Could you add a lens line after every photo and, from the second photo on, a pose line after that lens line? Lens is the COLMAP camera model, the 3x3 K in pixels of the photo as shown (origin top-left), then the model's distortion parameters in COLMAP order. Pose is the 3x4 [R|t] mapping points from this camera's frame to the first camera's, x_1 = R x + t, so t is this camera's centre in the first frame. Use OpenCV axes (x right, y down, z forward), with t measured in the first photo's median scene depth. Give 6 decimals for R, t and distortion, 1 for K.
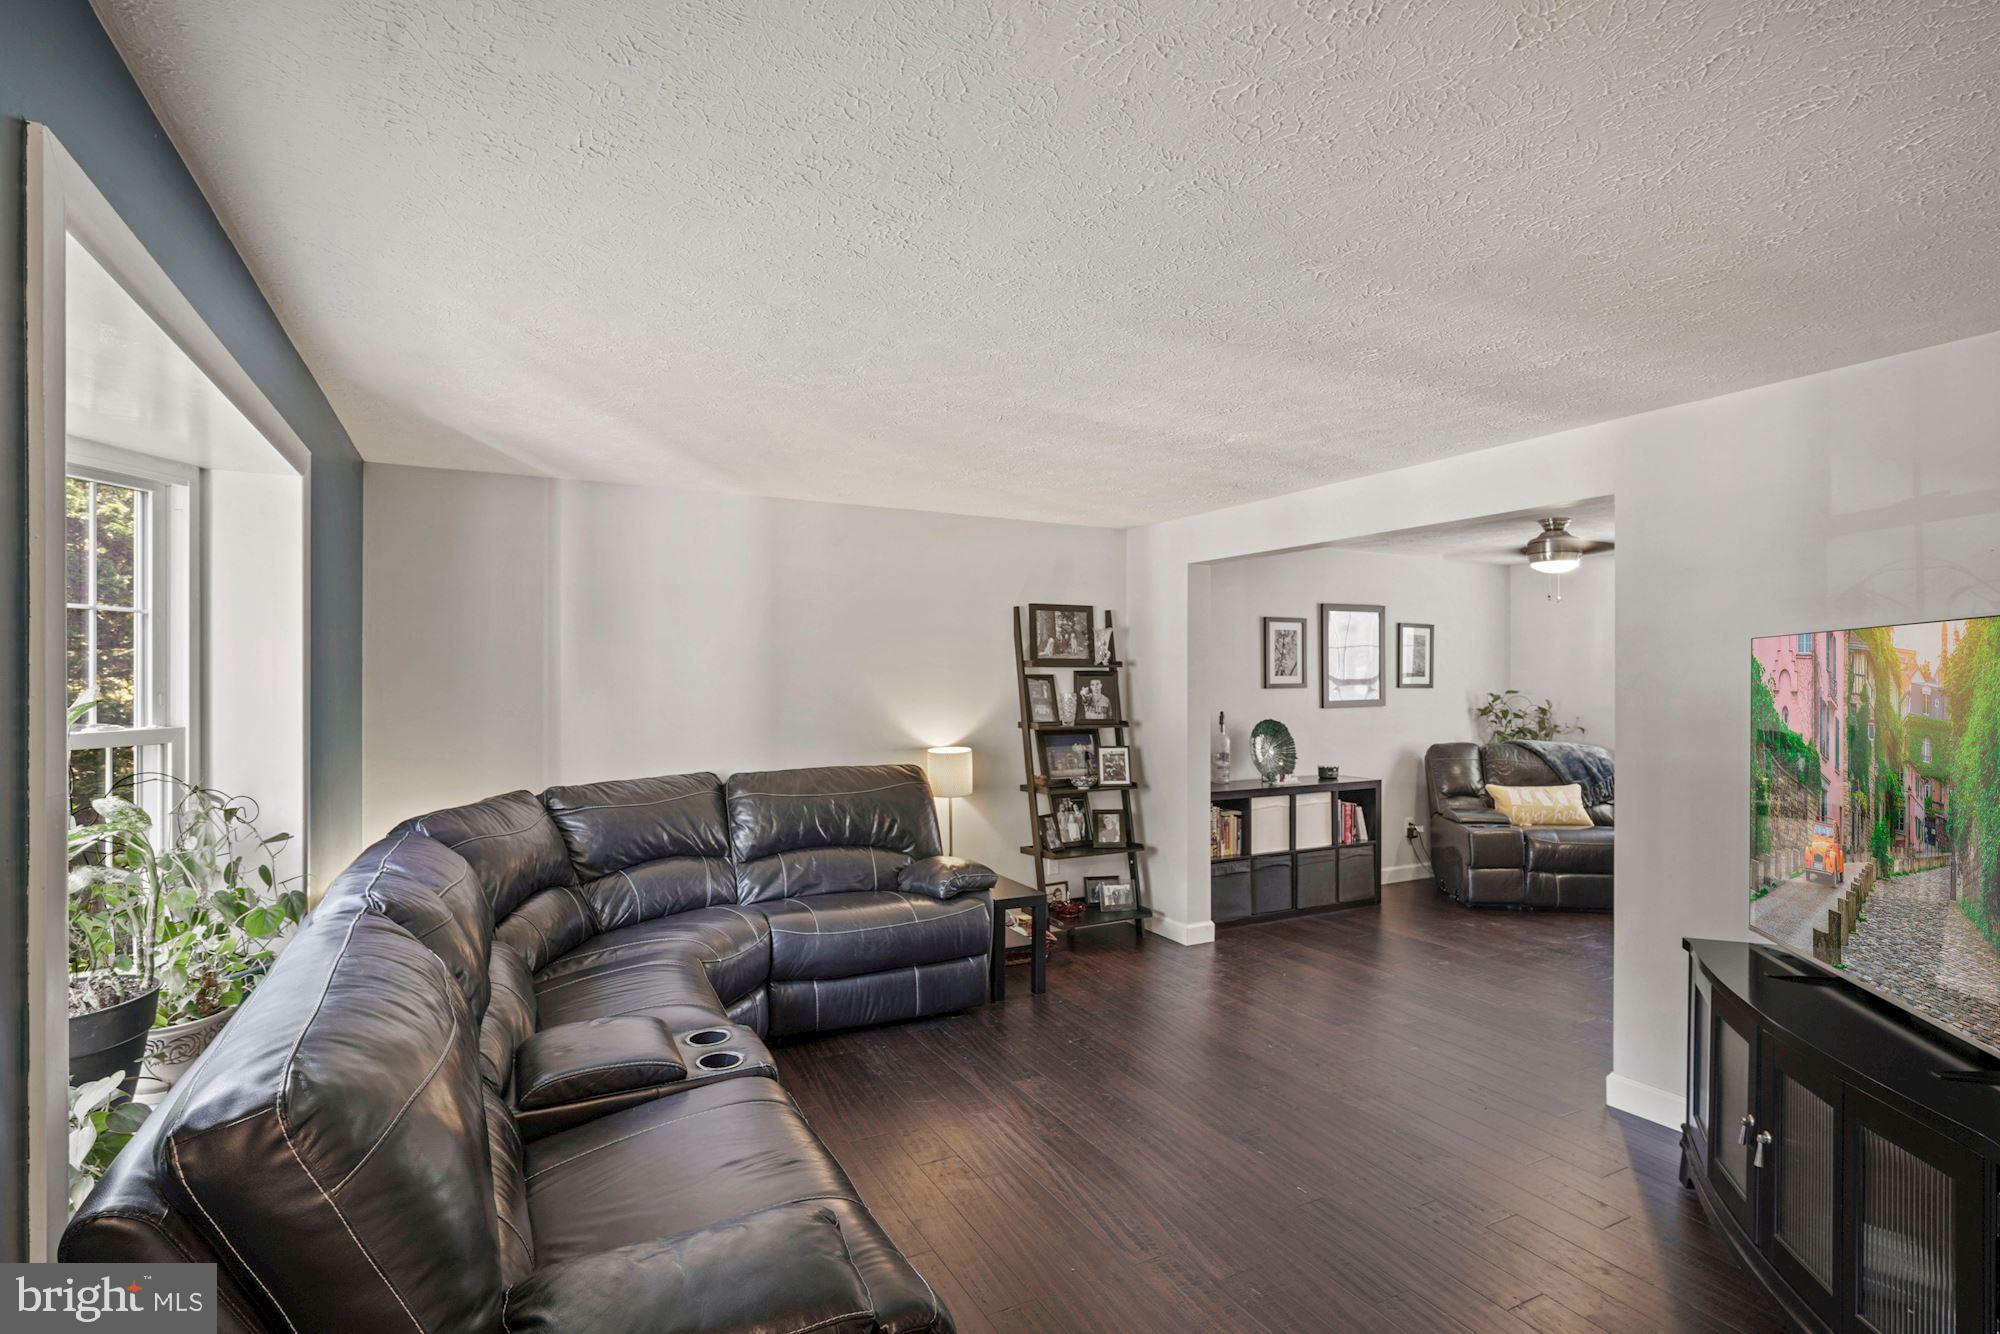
lens RADIAL K [[999.3, 0, 1000.0], [0, 999.3, 667.0], [0, 0, 1]] dist [0.000785, -0.000018]
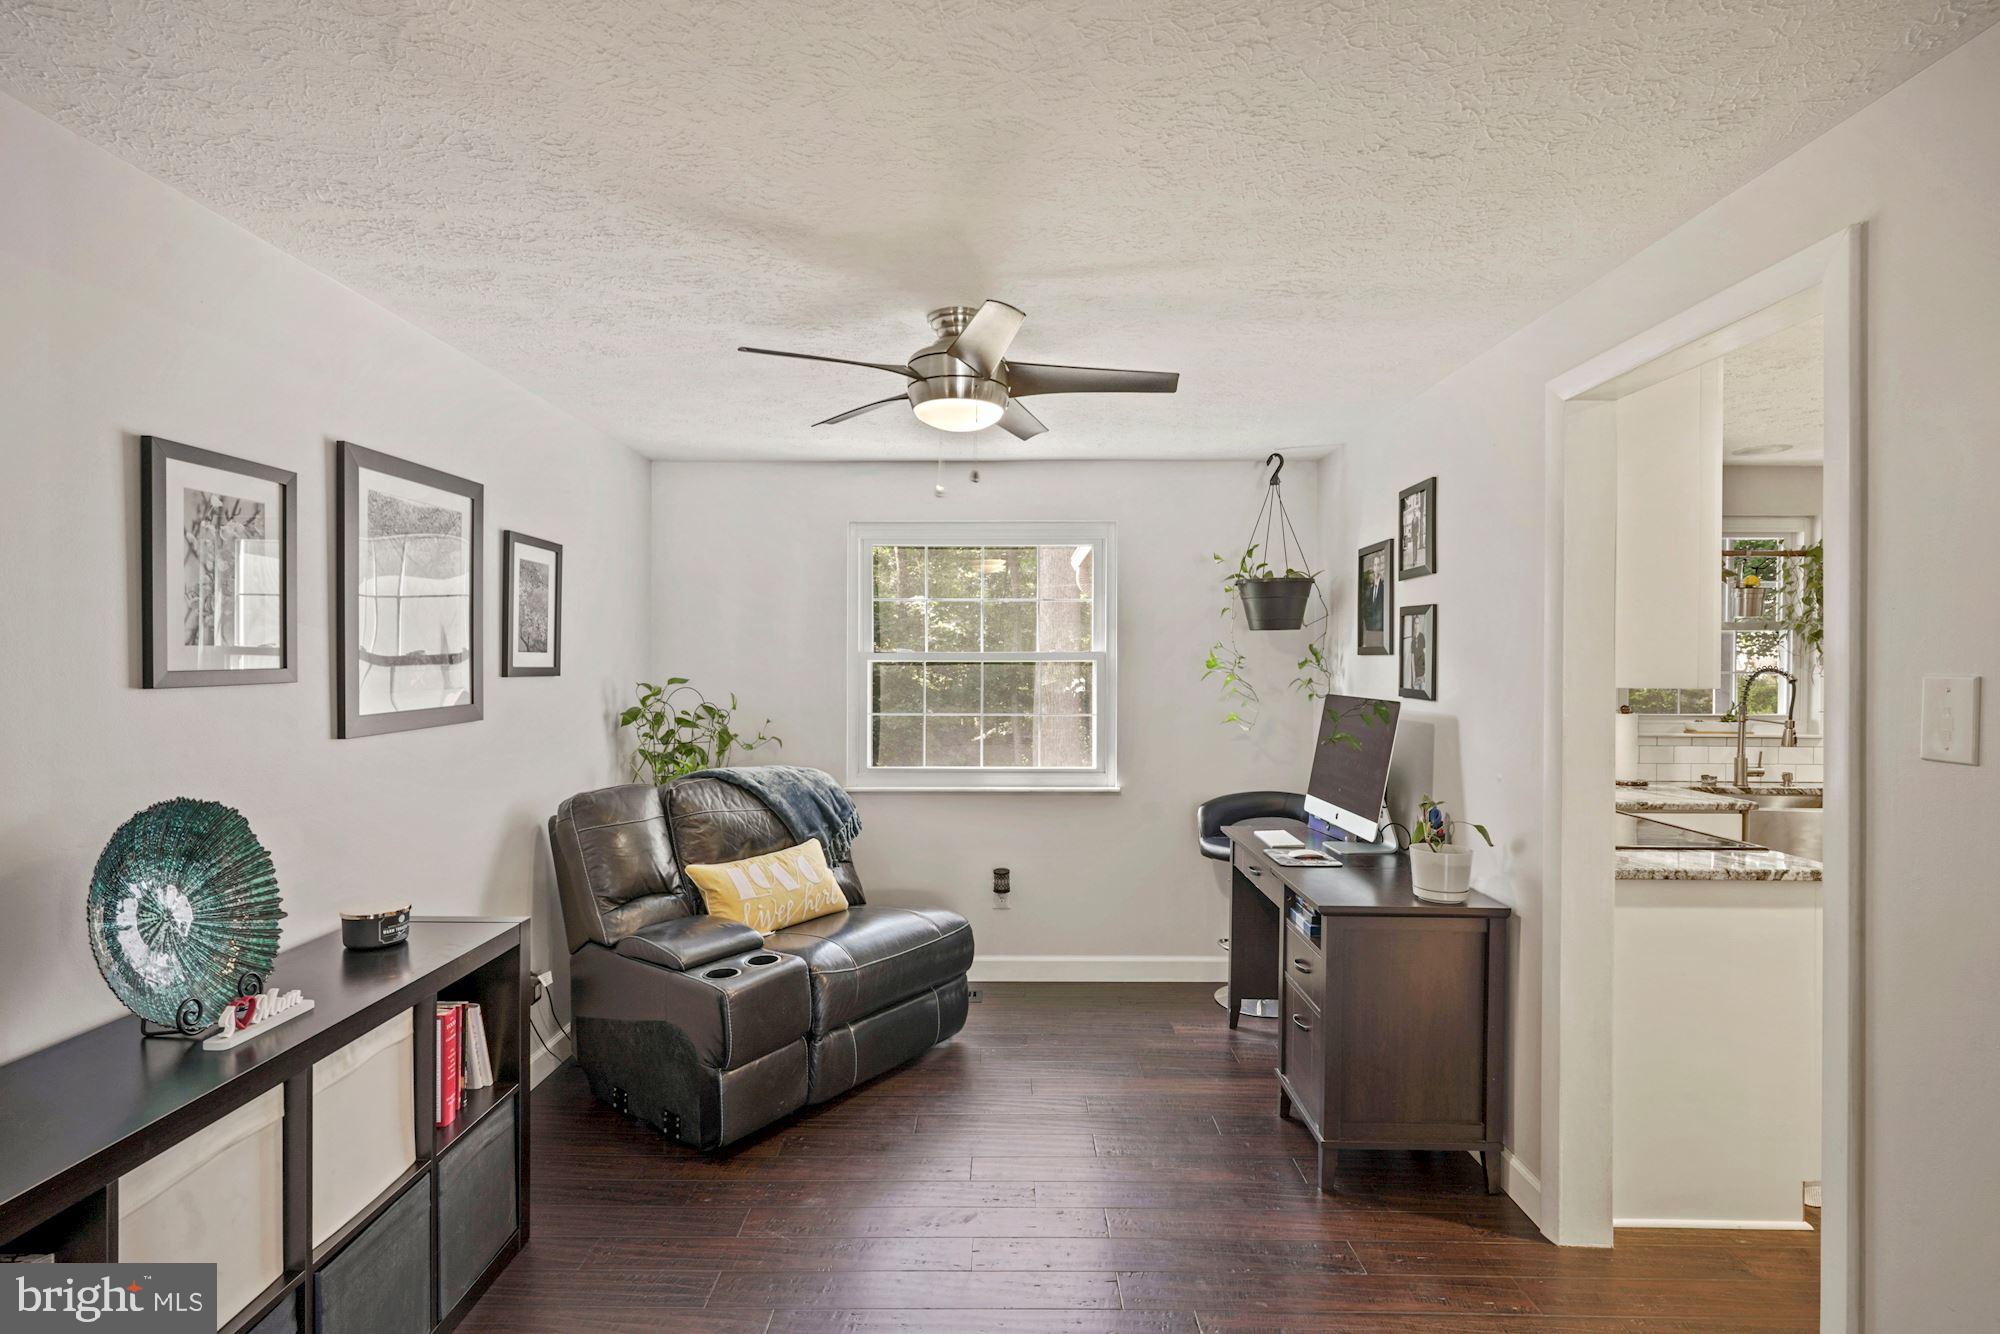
lens RADIAL K [[961.1, 0, 1000.0], [0, 961.1, 667.0], [0, 0, 1]] dist [-0.014491, -0.000319]
pose [[0.492265, -0.004594, 0.870433, 0.143332], [-0.014079, 0.999813, 0.013239, 0.008388], [-0.870331, -0.018772, 0.492108, 0.629672]]
